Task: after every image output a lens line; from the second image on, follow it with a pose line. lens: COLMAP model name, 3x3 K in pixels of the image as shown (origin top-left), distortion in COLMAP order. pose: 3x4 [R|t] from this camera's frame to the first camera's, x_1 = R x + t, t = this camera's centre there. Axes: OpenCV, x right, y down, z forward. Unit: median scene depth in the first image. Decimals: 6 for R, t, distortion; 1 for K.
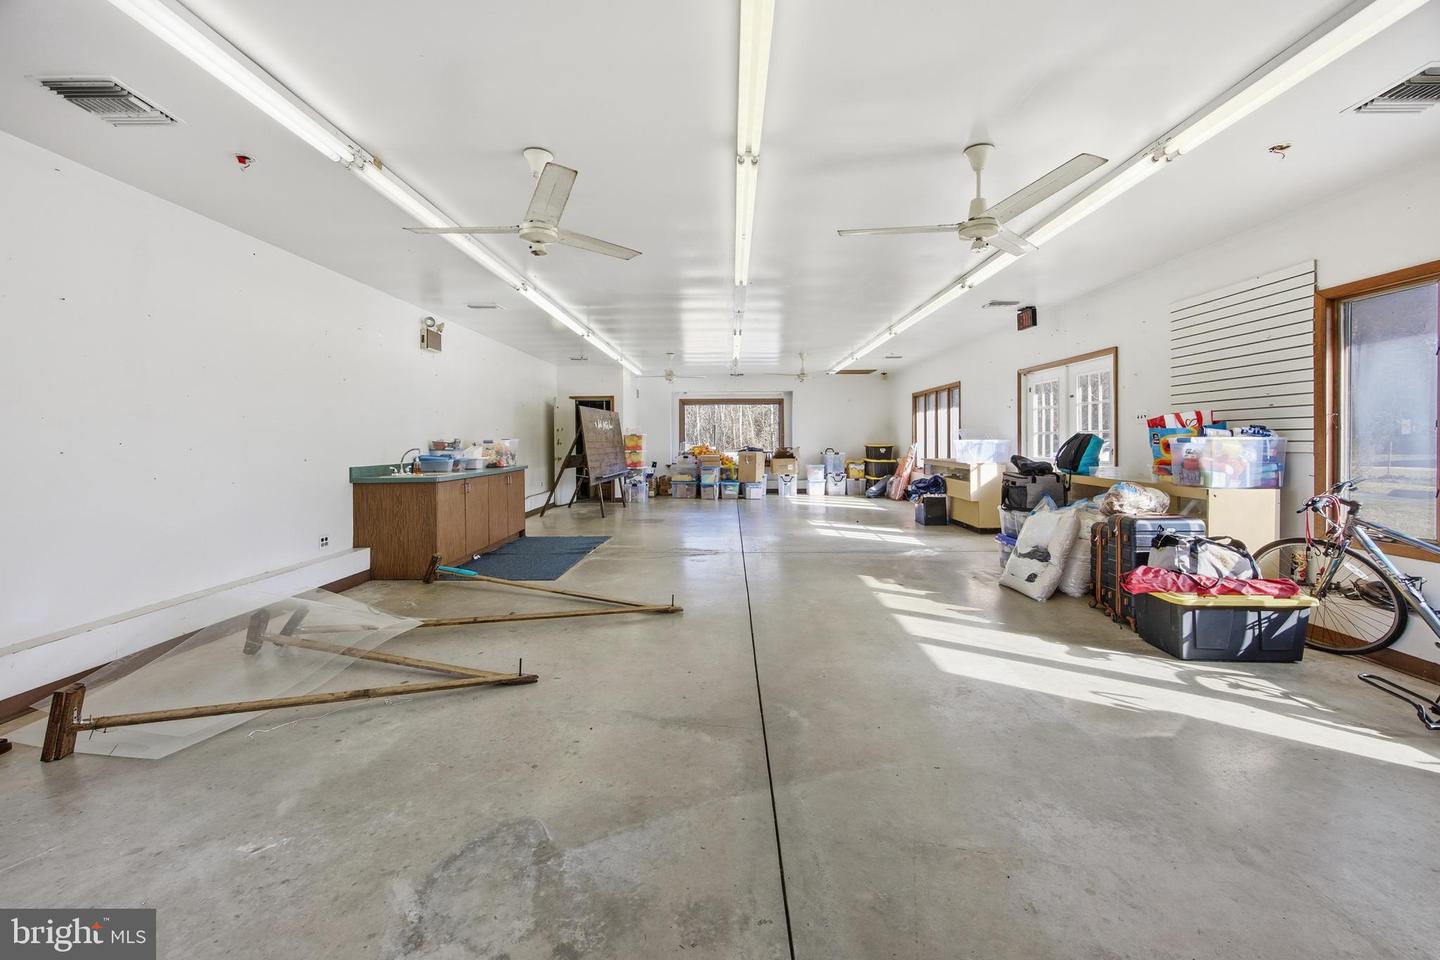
lens RADIAL K [[583.5, 0, 732.7], [0, 583.5, 443.3], [0, 0, 1]] dist [-0.015684, 0.003318]
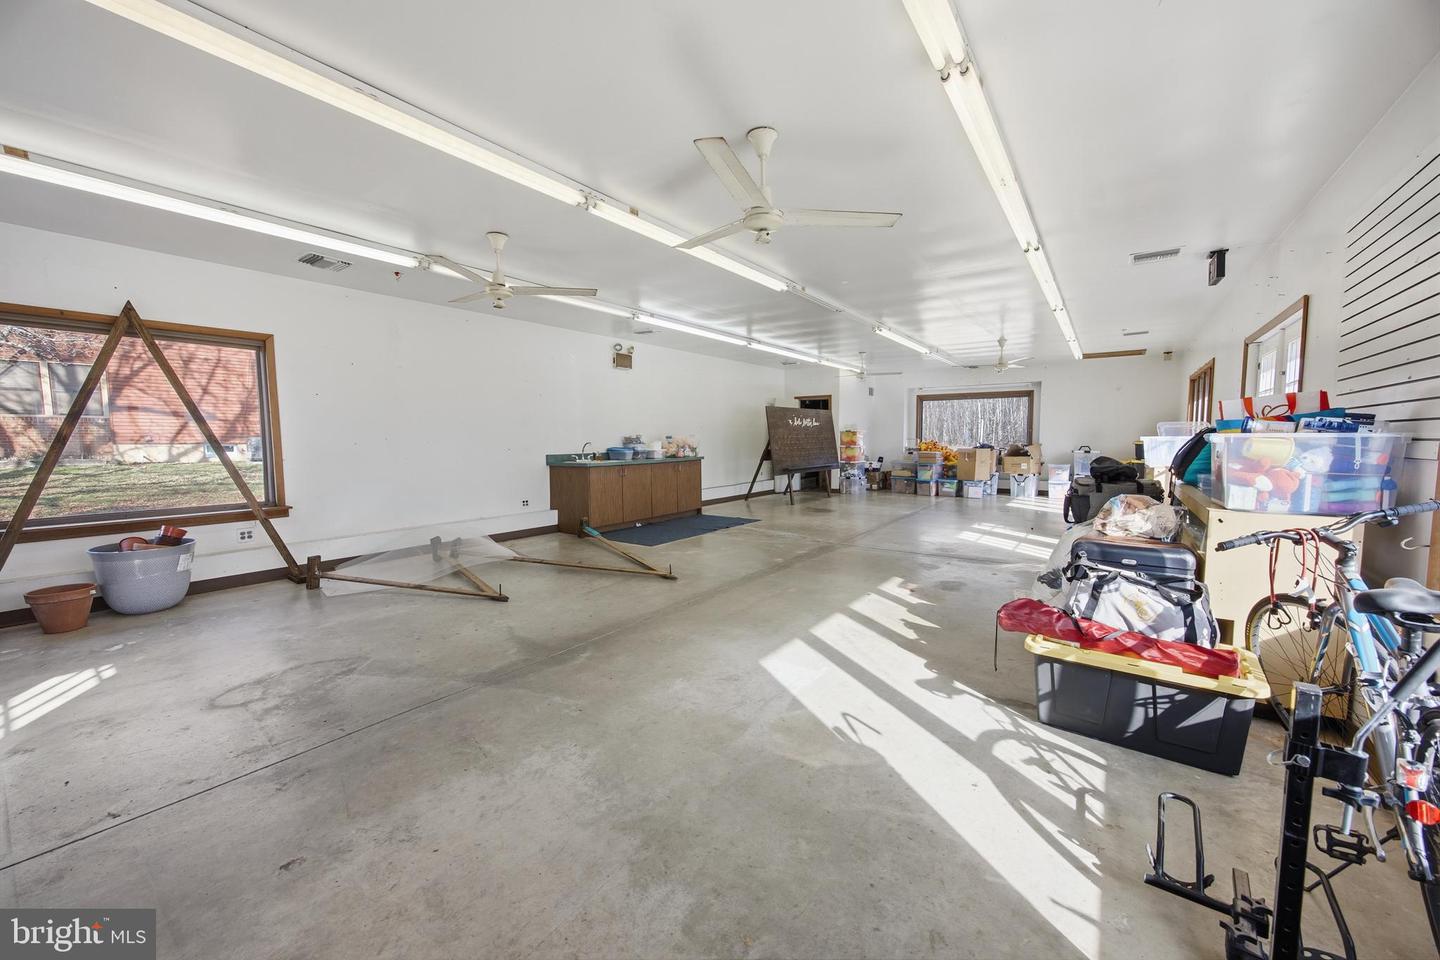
lens RADIAL K [[550.6, 0, 739.5], [0, 550.6, 482.1], [0, 0, 1]] dist [-0.019228, 0.000078]
pose [[0.823943, 0.047356, -0.564690, 0.584992], [-0.002497, 0.996796, 0.079950, -0.003338], [0.566667, -0.064464, 0.821421, 0.130371]]
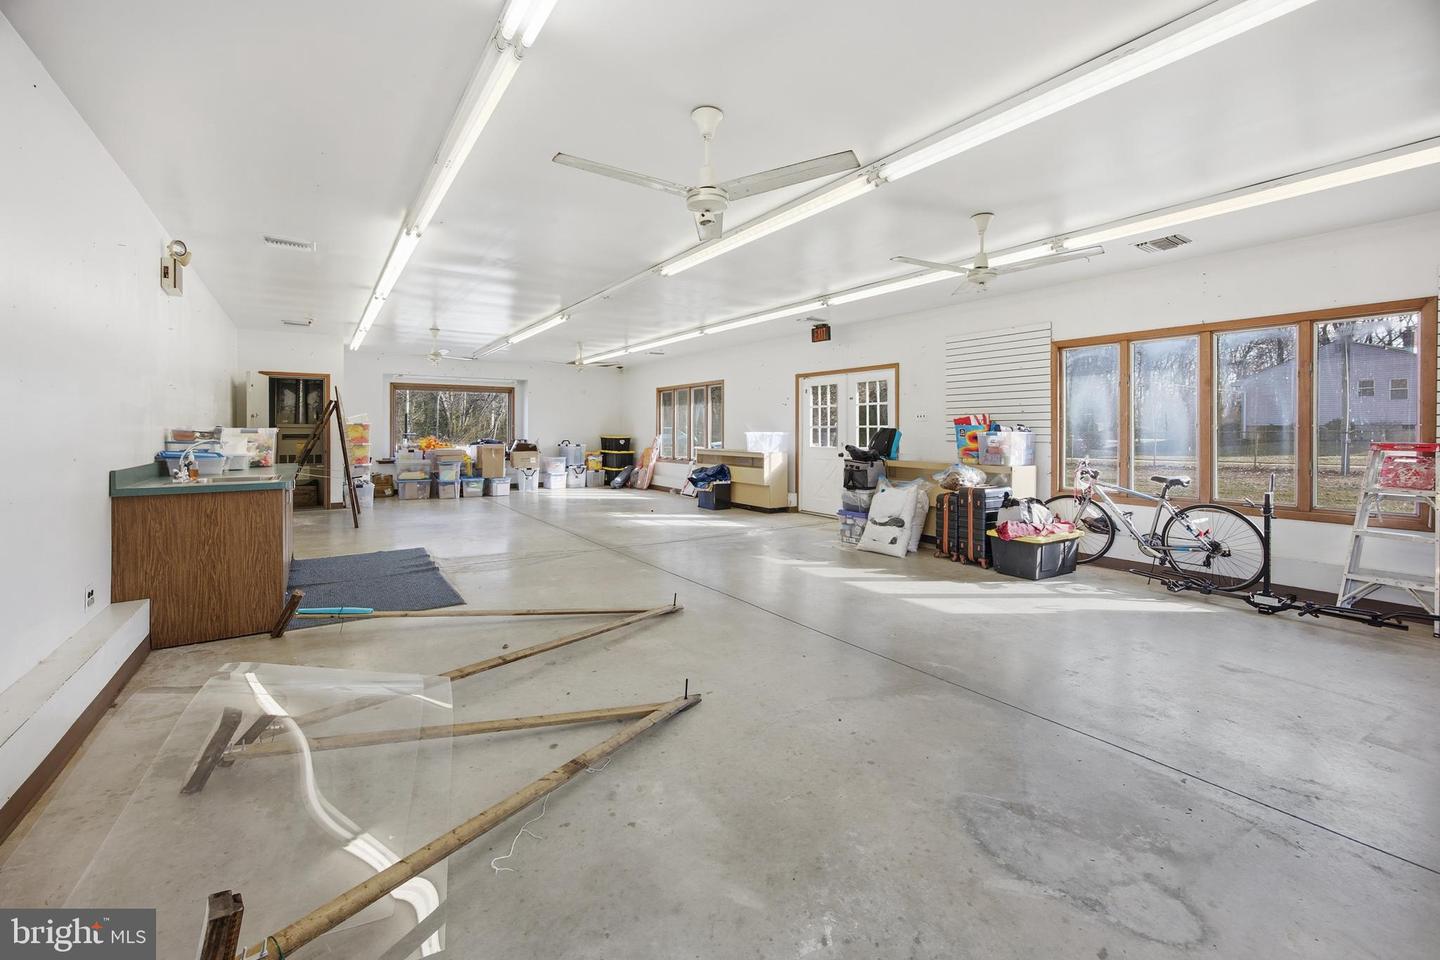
lens RADIAL K [[583.5, 0, 719.1], [0, 583.5, 430.3], [0, 0, 1]] dist [-0.015684, 0.003318]
pose [[0.823035, 0.008547, 0.567927, -0.523117], [-0.003673, 0.999946, -0.009726, 0.002160], [-0.567979, 0.005919, 0.823021, 0.155787]]
